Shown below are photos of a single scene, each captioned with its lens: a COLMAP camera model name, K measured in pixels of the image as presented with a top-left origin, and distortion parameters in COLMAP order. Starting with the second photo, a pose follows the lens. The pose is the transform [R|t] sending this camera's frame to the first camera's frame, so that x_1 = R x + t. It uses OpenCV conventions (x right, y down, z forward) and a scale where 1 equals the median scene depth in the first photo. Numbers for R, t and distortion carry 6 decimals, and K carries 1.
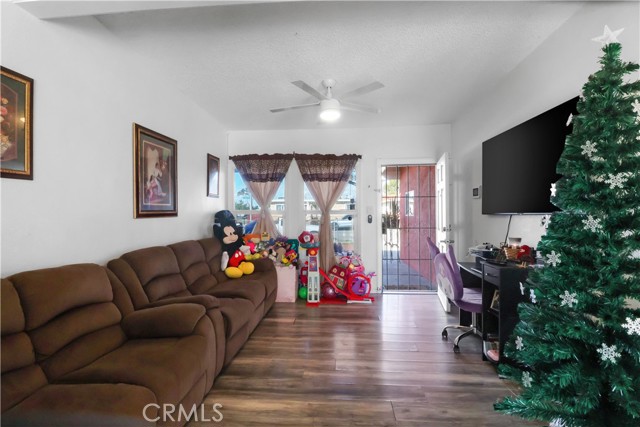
lens RADIAL K [[303.6, 0, 317.9], [0, 303.6, 211.0], [0, 0, 1]] dist [-0.003595, -0.002117]
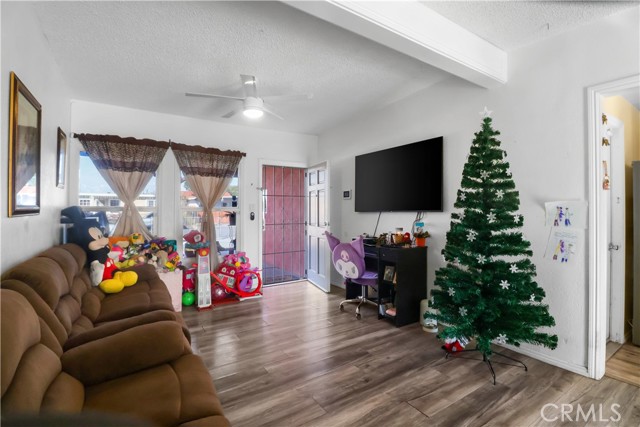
lens RADIAL K [[303.6, 0, 320.1], [0, 303.6, 207.4], [0, 0, 1]] dist [-0.003595, -0.002117]
pose [[0.791781, 0.009484, 0.610731, -0.293585], [-0.007061, 0.999955, -0.006375, 0.001638], [-0.610764, 0.000735, 0.791812, 0.051442]]
